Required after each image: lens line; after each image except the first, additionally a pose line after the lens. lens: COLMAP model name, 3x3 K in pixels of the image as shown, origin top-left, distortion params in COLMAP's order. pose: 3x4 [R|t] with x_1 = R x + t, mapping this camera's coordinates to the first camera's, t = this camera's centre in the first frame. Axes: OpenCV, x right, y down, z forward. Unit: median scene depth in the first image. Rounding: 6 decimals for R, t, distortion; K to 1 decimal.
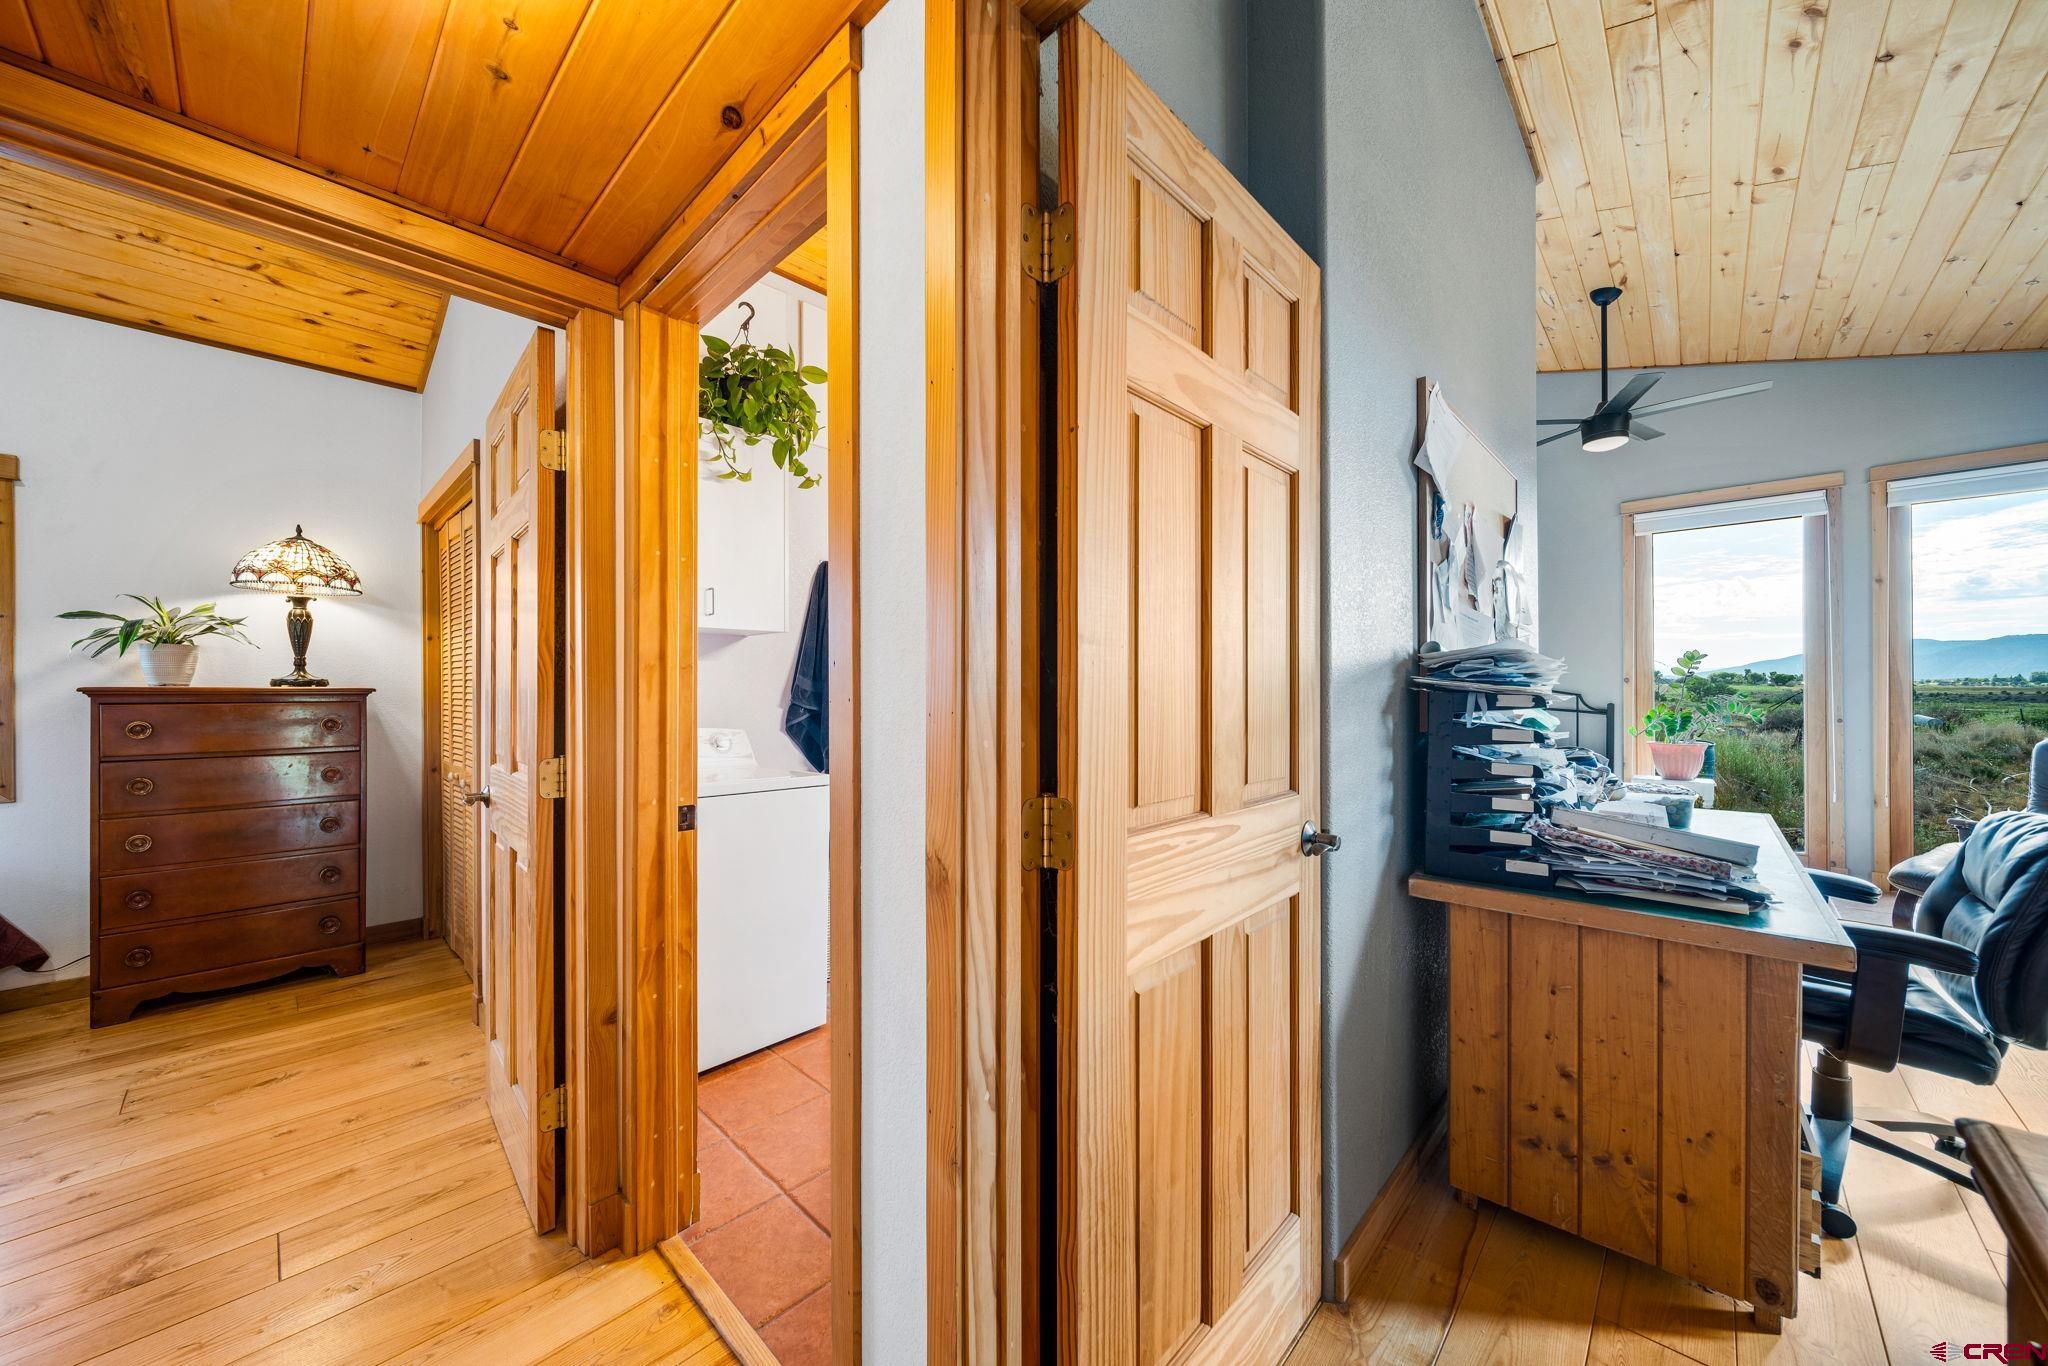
lens RADIAL K [[726.7, 0, 1015.8], [0, 726.7, 683.7], [0, 0, 1]] dist [0.007445, -0.004627]
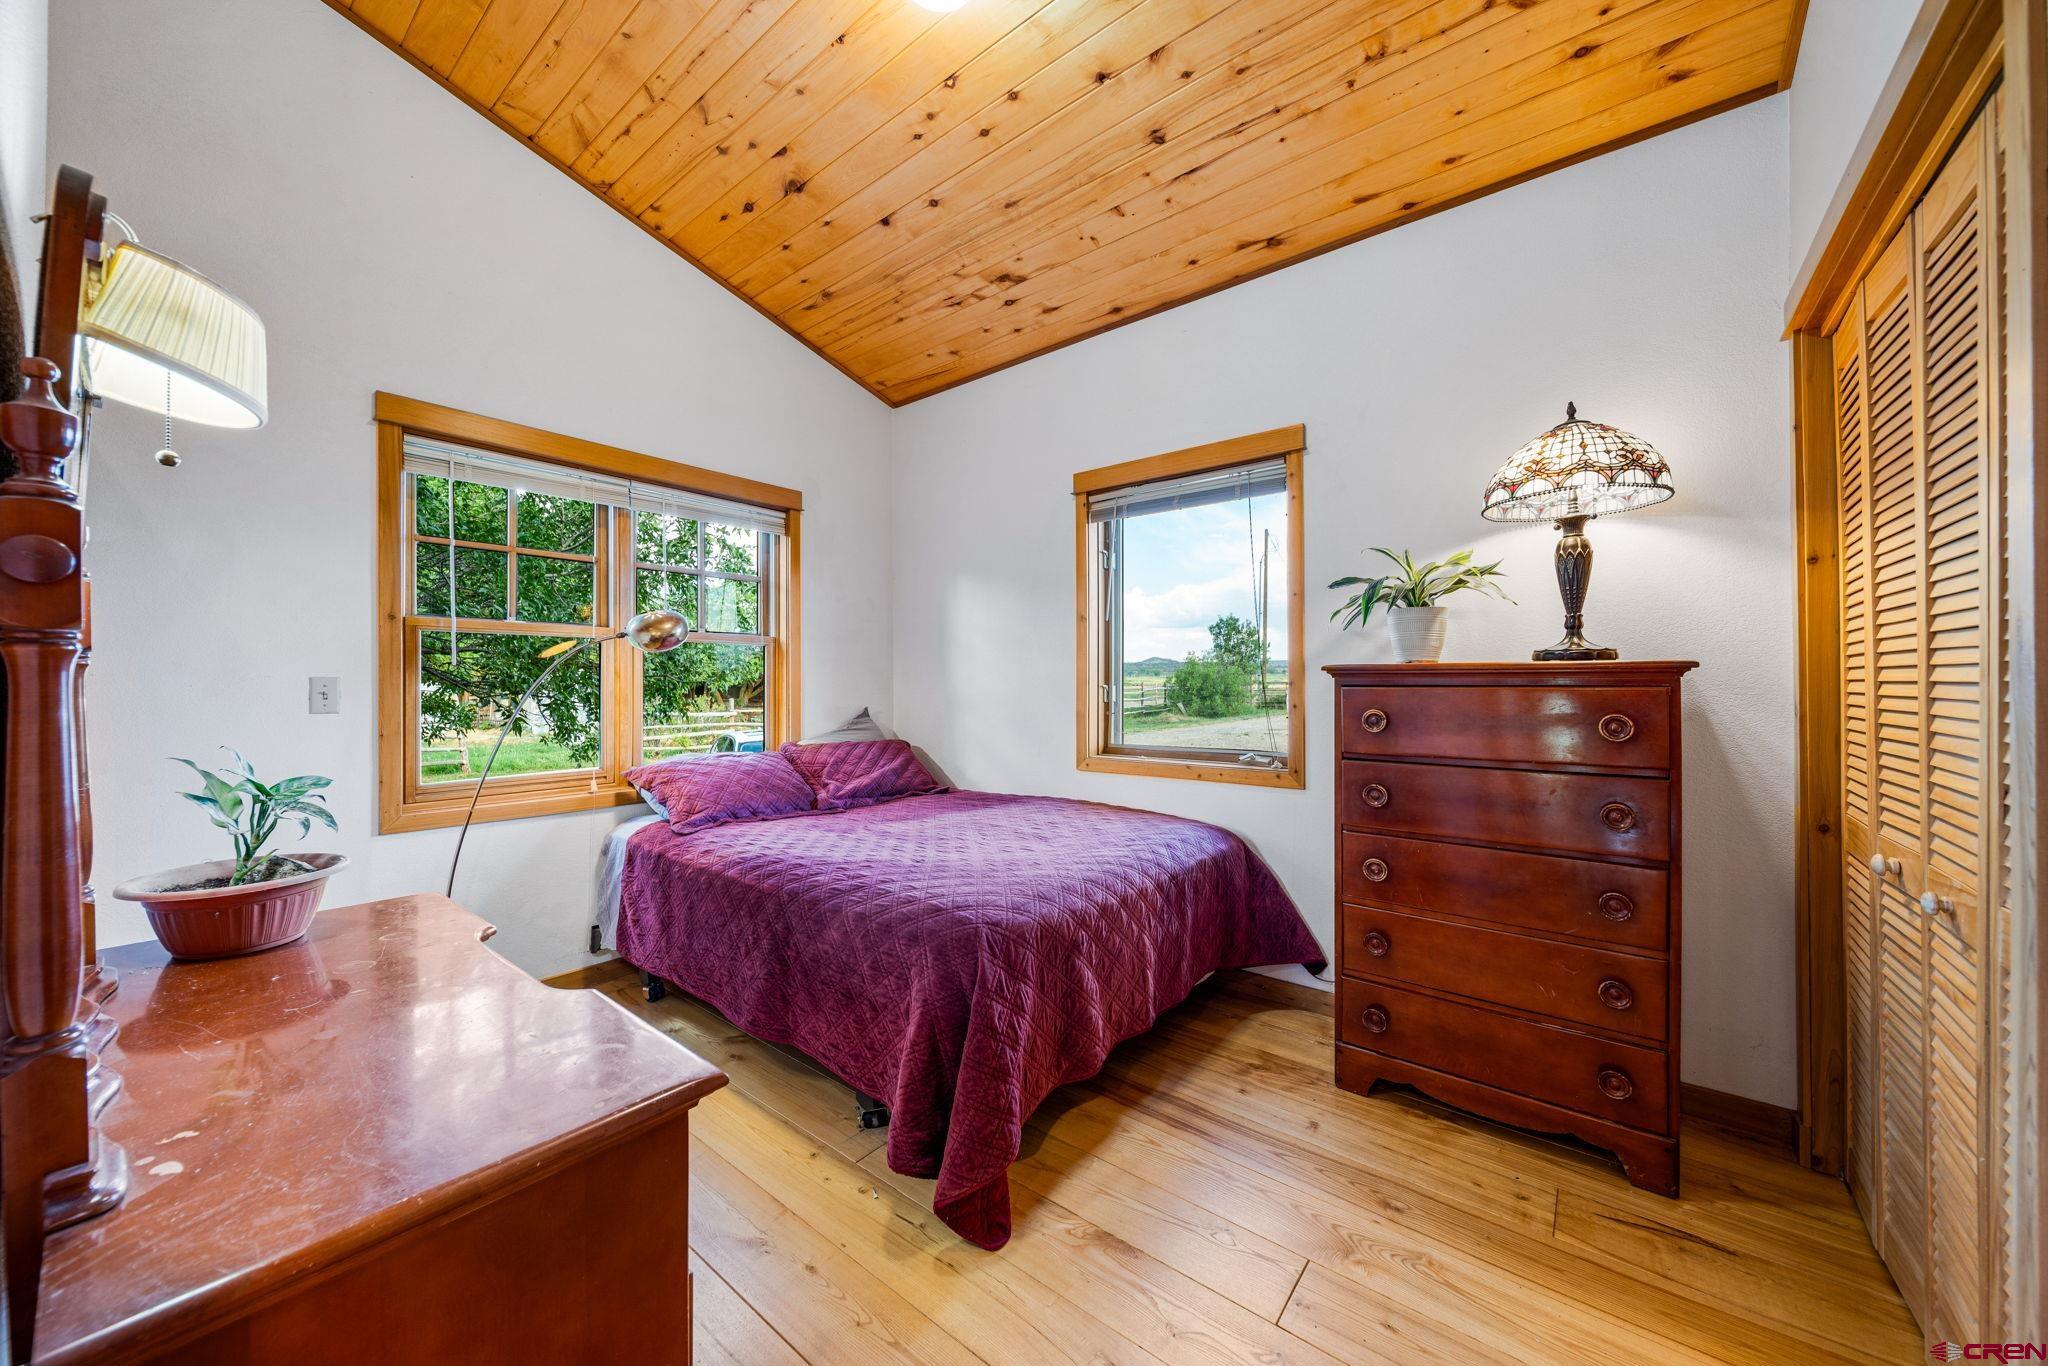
lens RADIAL K [[726.7, 0, 1015.8], [0, 726.7, 683.7], [0, 0, 1]] dist [0.007445, -0.004627]
pose [[0.083972, 0.007409, -0.996441, -0.417086], [0.012966, 0.999880, 0.008528, 0.011761], [0.996384, -0.013636, 0.083866, 0.489973]]
